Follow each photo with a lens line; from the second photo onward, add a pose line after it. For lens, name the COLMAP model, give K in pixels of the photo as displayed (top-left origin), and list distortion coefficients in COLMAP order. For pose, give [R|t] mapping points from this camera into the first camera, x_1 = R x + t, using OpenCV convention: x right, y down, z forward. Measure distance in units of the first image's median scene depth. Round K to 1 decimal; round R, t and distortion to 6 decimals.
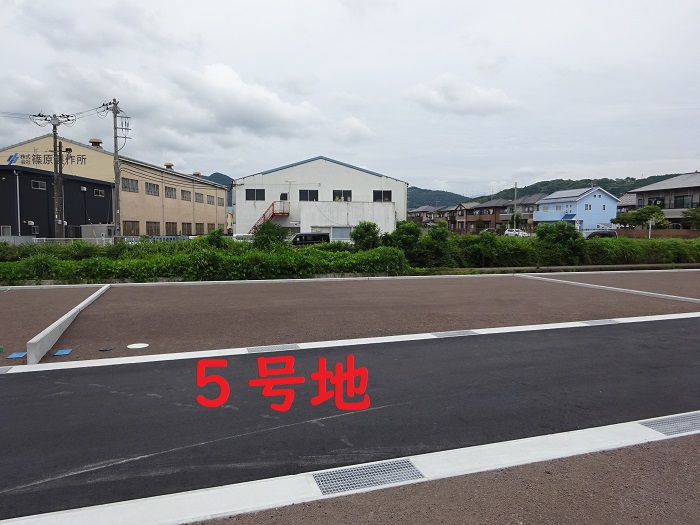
lens RADIAL K [[514.3, 0, 347.9], [0, 514.3, 265.1], [0, 0, 1]] dist [0.003067, -0.000526]
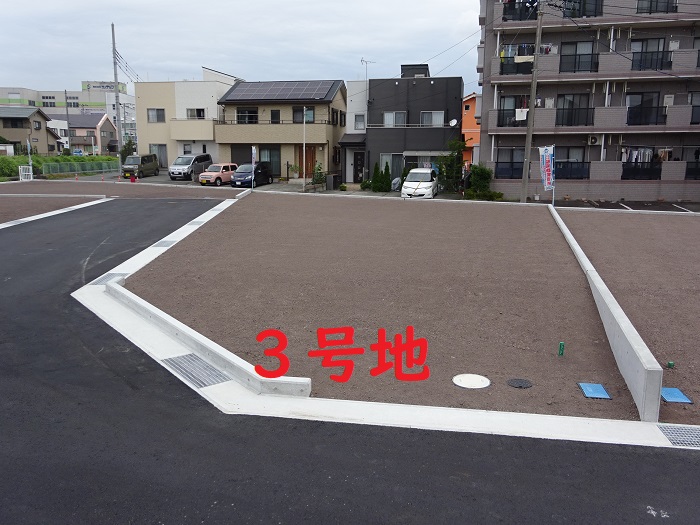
lens RADIAL K [[583.9, 0, 350.0], [0, 583.9, 262.5], [0, 0, 1]] dist [0.046755, -0.004922]
pose [[0.241499, -0.180417, 0.953482, -0.210053], [0.065800, 0.983348, 0.169402, 0.004643], [-0.968168, 0.021829, 0.249349, -0.052471]]
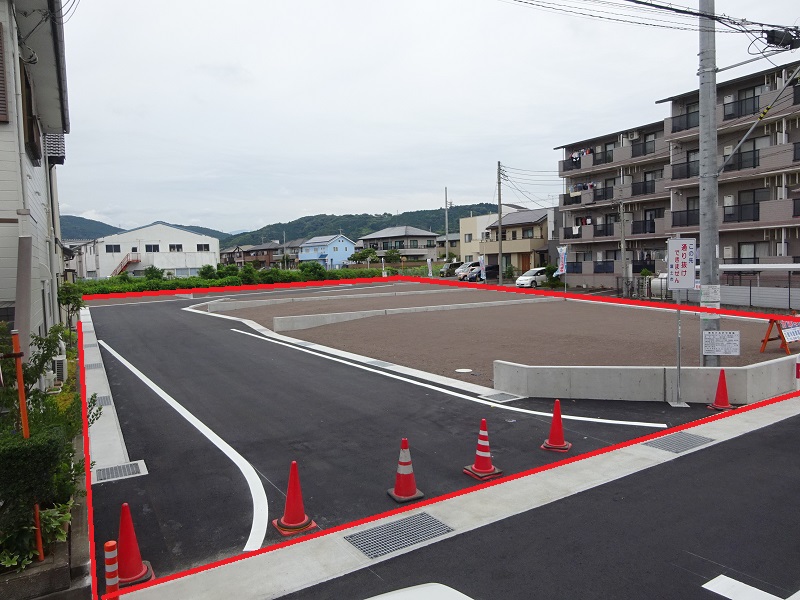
lens RADIAL K [[587.8, 0, 397.6], [0, 587.8, 303.0], [0, 0, 1]] dist [0.003067, -0.000526]
pose [[0.873031, -0.065162, 0.483292, -0.232807], [0.071134, 0.997449, 0.005987, 0.049866], [-0.482449, 0.029152, 0.875439, -0.661176]]
